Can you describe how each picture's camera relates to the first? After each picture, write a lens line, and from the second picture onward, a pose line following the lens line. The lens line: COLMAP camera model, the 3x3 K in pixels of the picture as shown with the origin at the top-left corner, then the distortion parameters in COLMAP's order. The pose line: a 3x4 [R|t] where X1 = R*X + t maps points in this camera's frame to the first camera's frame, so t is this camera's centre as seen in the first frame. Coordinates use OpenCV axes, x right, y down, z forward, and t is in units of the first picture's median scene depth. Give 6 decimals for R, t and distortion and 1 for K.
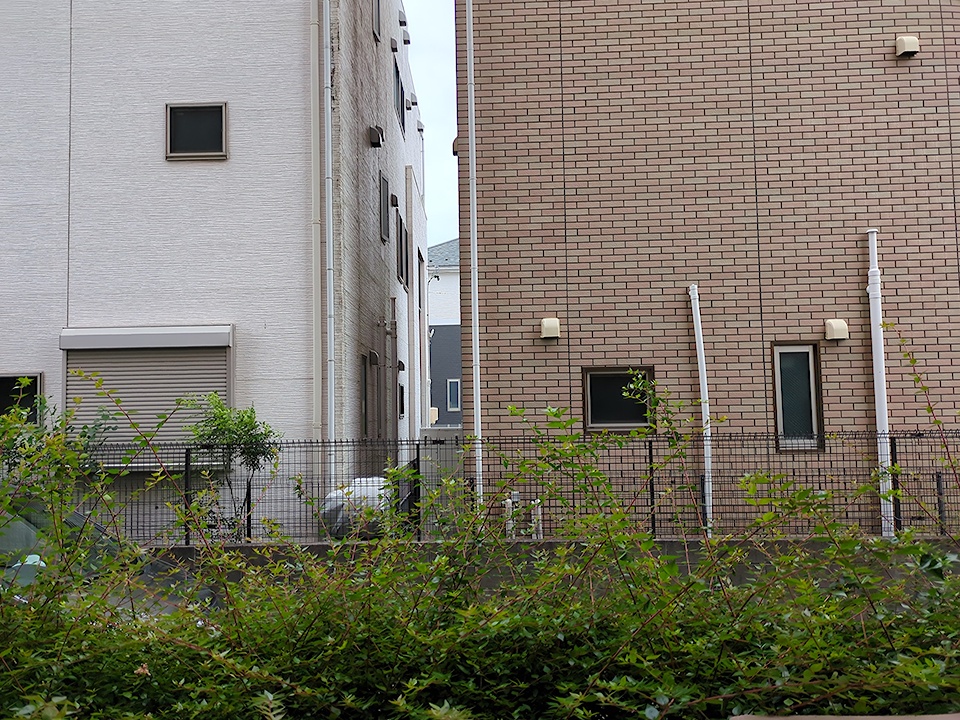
lens RADIAL K [[735.5, 0, 477.3], [0, 735.5, 358.6], [0, 0, 1]] dist [0.015222, 0.000382]
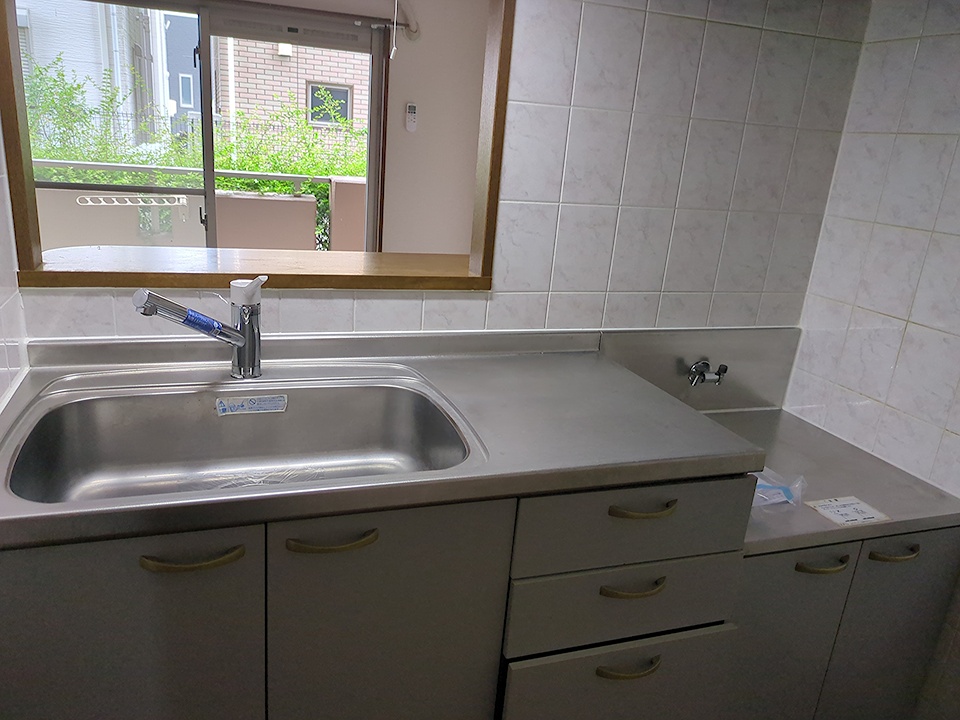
lens RADIAL K [[735.5, 0, 479.4], [0, 735.5, 363.7], [0, 0, 1]] dist [0.015222, 0.000382]
pose [[0.934149, -0.013889, 0.356613, -0.068768], [-0.119020, 0.929912, 0.347990, -0.015578], [-0.336452, -0.367519, 0.867024, -0.605699]]
